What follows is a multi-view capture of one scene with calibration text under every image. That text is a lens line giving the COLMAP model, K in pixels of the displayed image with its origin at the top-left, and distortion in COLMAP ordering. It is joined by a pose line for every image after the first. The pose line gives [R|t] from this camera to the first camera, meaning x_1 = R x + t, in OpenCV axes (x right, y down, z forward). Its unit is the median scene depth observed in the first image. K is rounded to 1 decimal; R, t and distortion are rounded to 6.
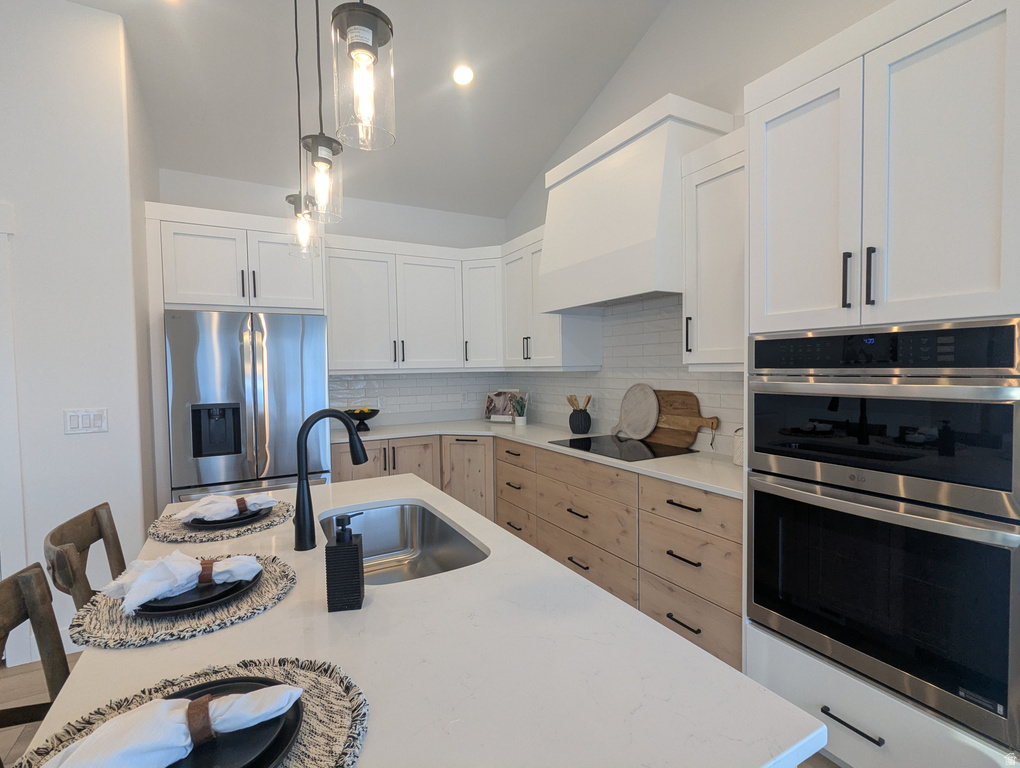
lens RADIAL K [[484.5, 0, 512.4], [0, 484.5, 381.5], [0, 0, 1]] dist [-0.001517, -0.000444]
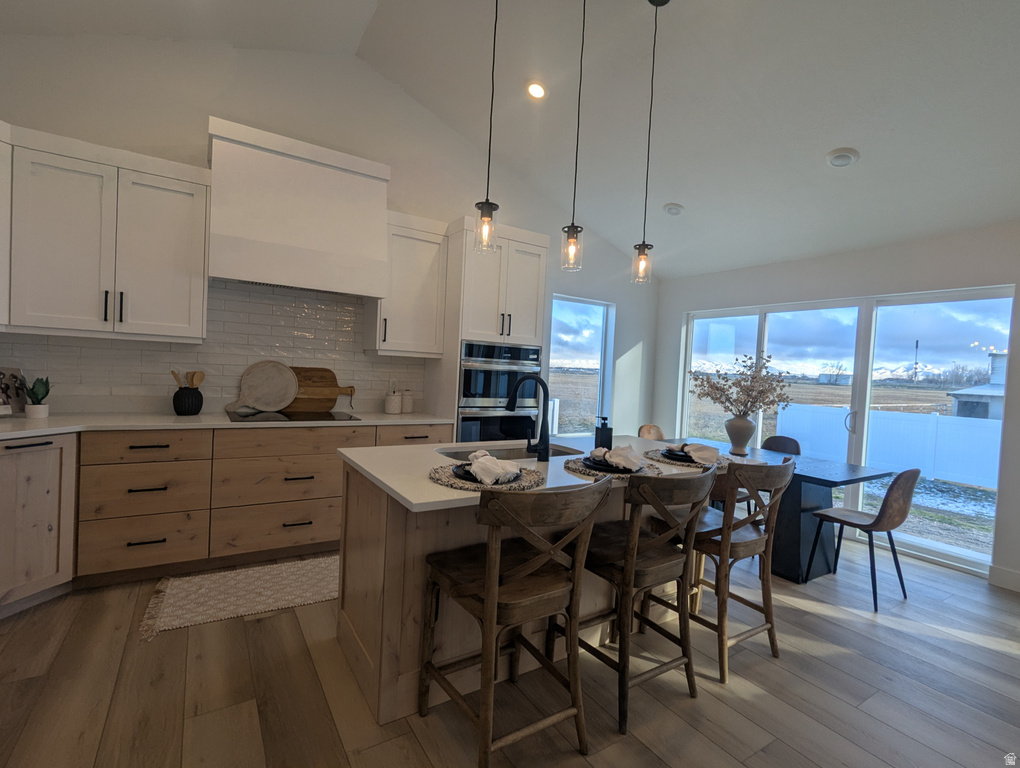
lens RADIAL K [[484.5, 0, 516.5], [0, 484.5, 379.1], [0, 0, 1]] dist [-0.001517, -0.000444]
pose [[-0.086701, -0.007715, 0.996205, -0.981519], [-0.018898, 0.999803, 0.006098, 0.032115], [-0.996055, -0.018298, -0.086830, 0.604091]]
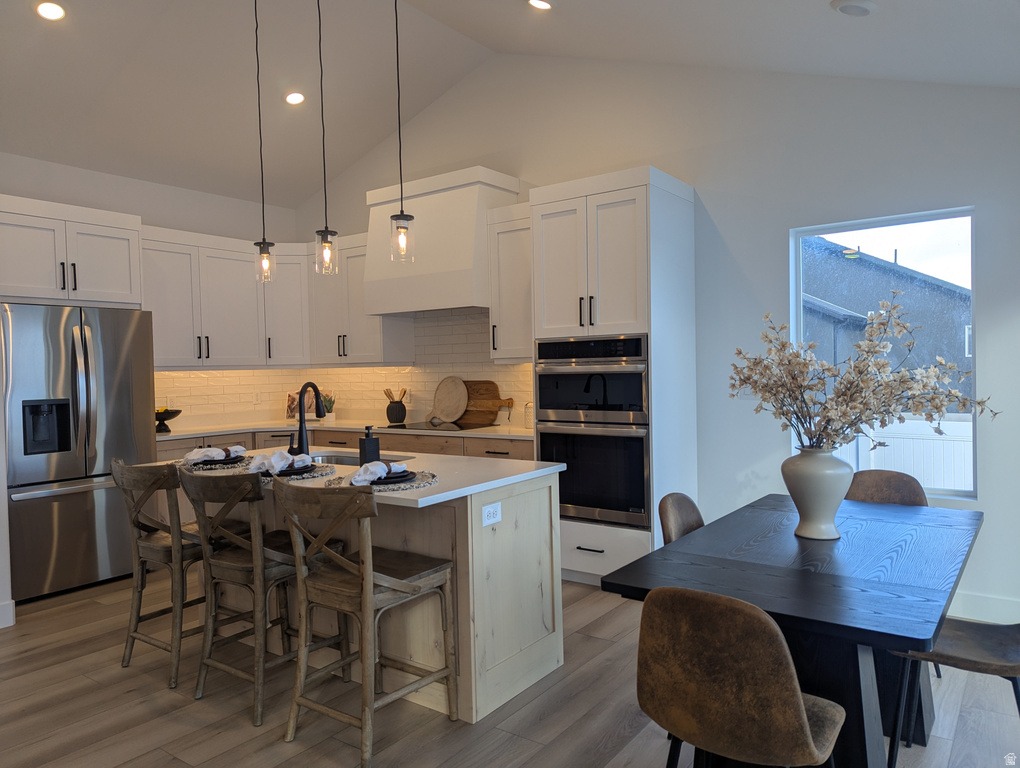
lens RADIAL K [[710.4, 0, 509.8], [0, 710.4, 390.2], [0, 0, 1]] dist [0.040836, -0.004649]
pose [[0.902943, -0.017893, 0.429388, -0.409897], [0.021494, 0.999763, -0.003538, 0.054344], [-0.429223, 0.012424, 0.903113, -0.745297]]
